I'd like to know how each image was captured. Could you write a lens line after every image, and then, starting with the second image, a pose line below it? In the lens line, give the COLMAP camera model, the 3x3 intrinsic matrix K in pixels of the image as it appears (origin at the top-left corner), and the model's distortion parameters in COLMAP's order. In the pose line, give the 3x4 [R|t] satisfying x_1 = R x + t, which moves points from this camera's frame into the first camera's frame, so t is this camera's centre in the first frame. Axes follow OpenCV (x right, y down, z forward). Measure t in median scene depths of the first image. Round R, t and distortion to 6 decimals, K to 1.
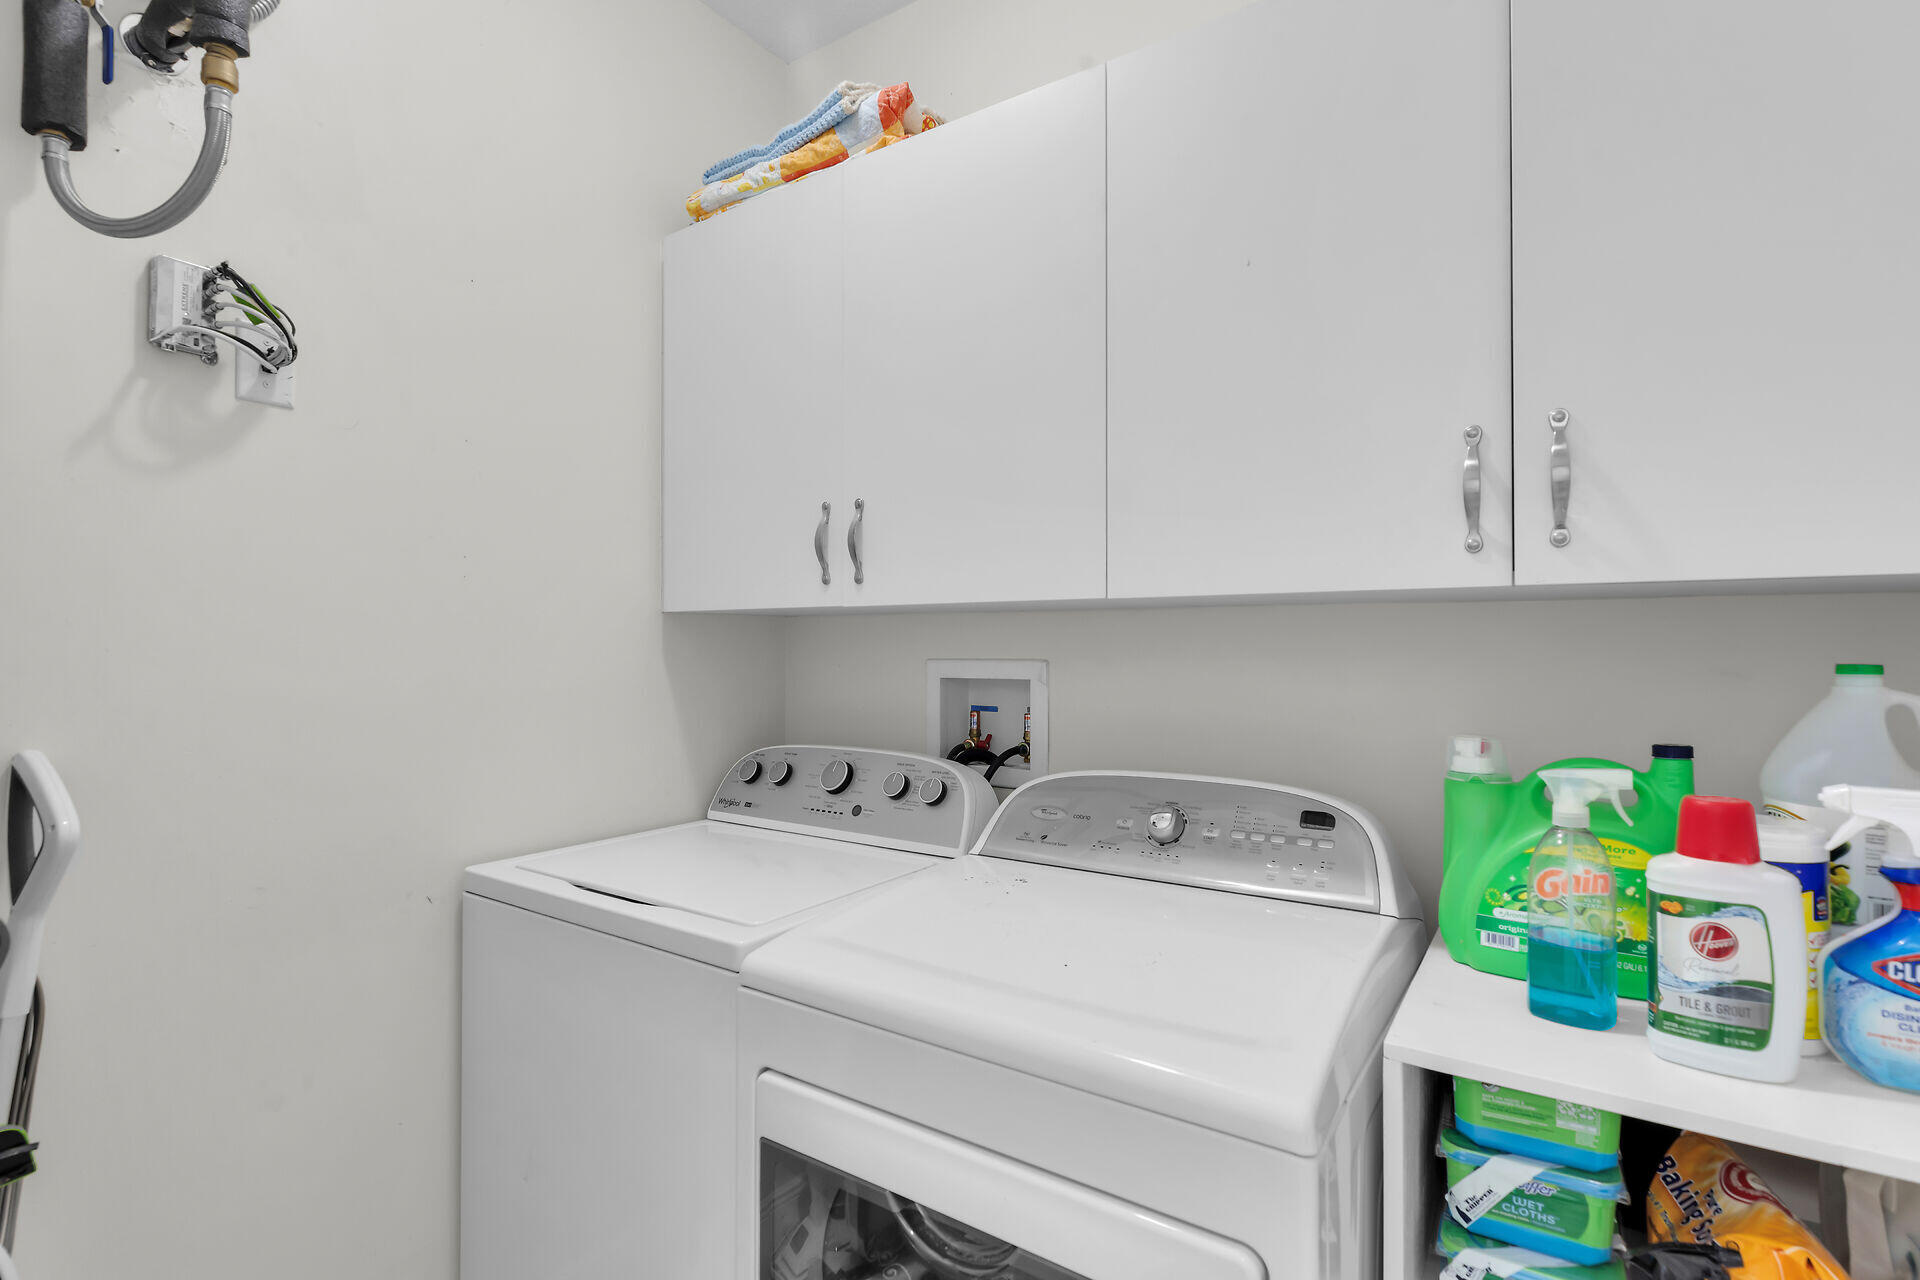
lens RADIAL K [[887.4, 0, 964.1], [0, 887.4, 641.3], [0, 0, 1]] dist [-0.000505, 0.000959]
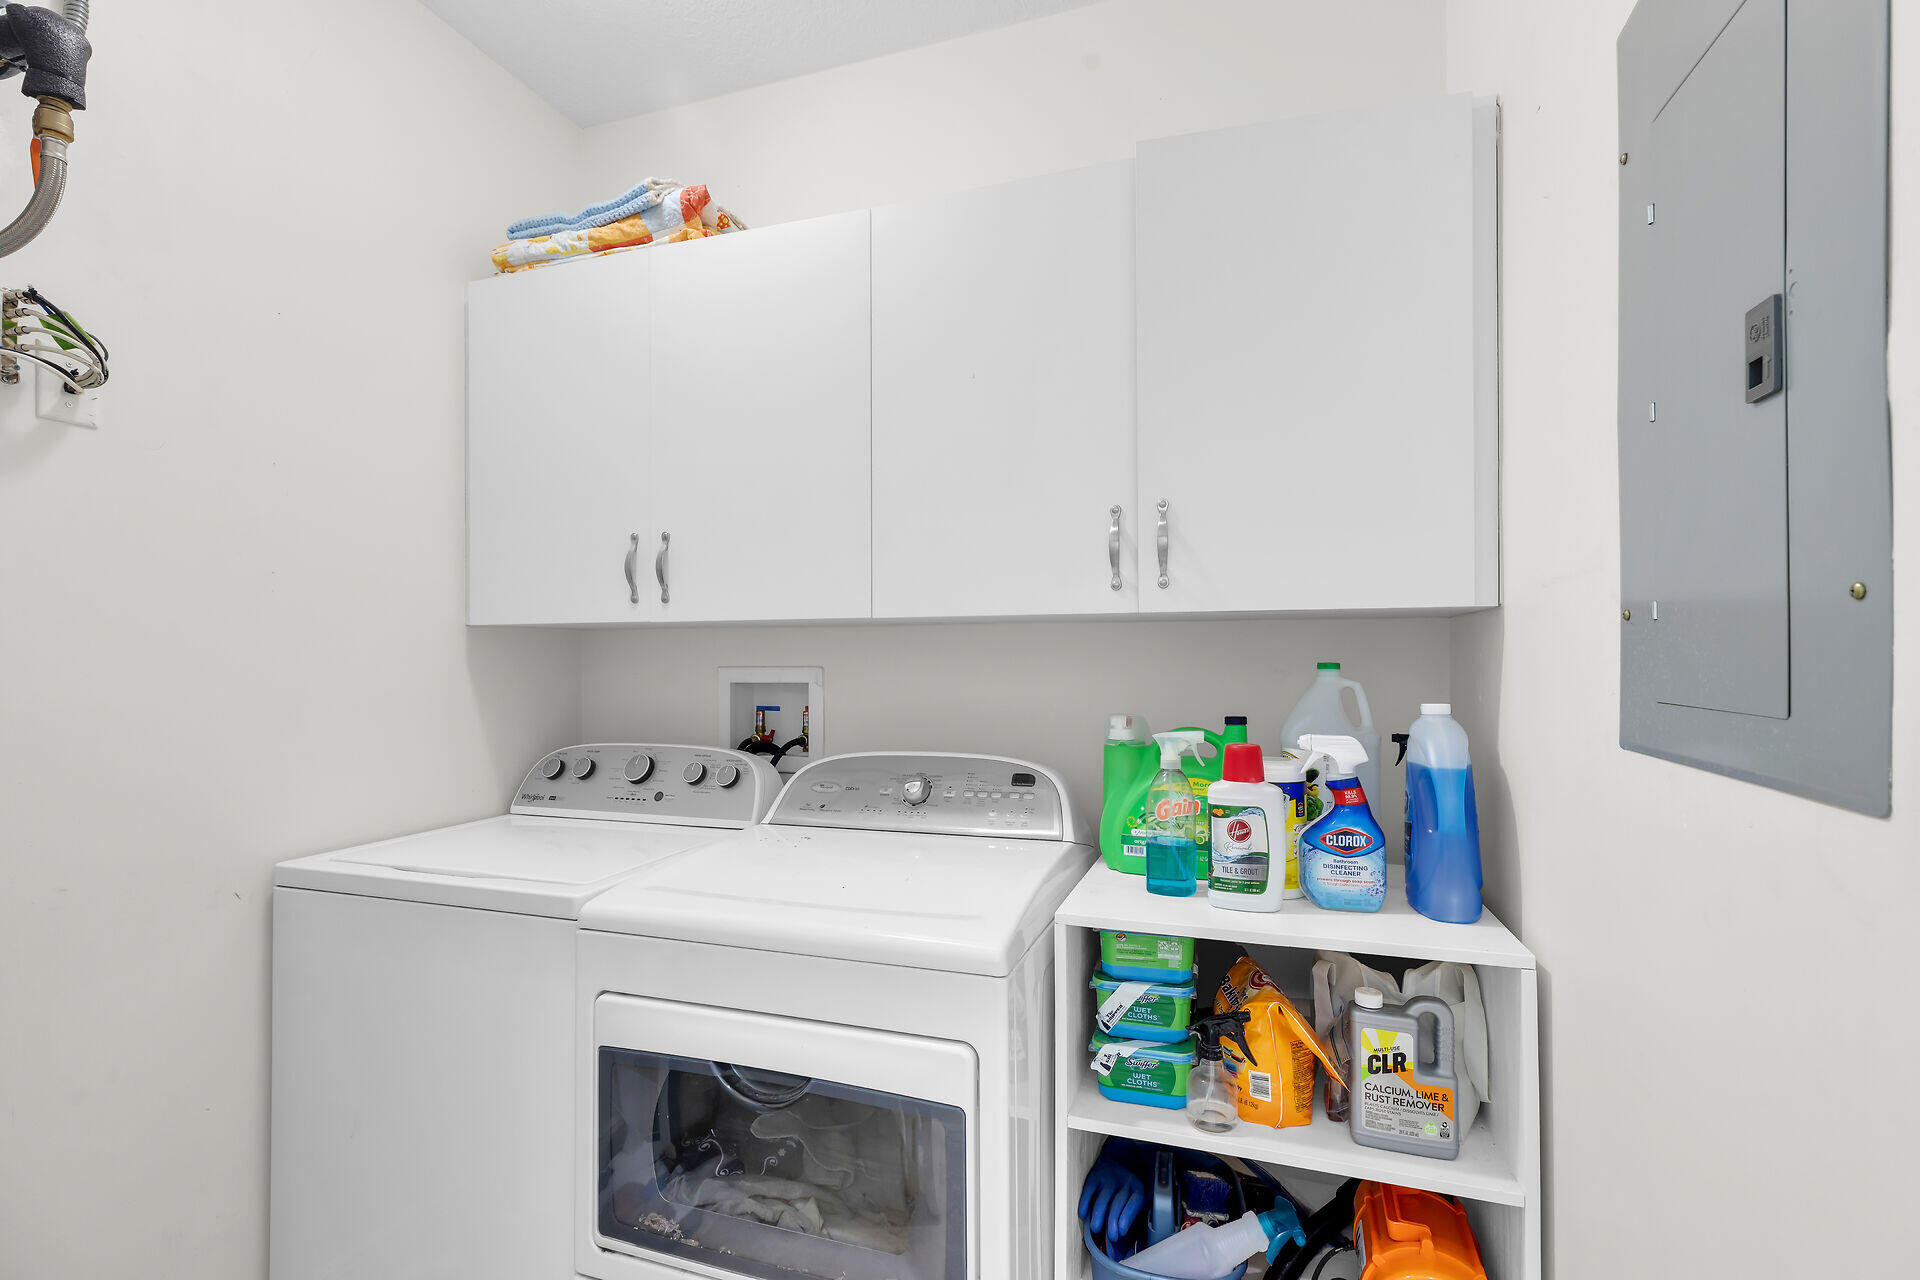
lens RADIAL K [[887.4, 0, 960.8], [0, 887.4, 648.2], [0, 0, 1]] dist [-0.000505, 0.000959]
pose [[0.964682, -0.000993, 0.263415, -0.061298], [0.002684, 0.999978, -0.006063, 0.005453], [-0.263403, 0.006556, 0.964664, -0.316773]]
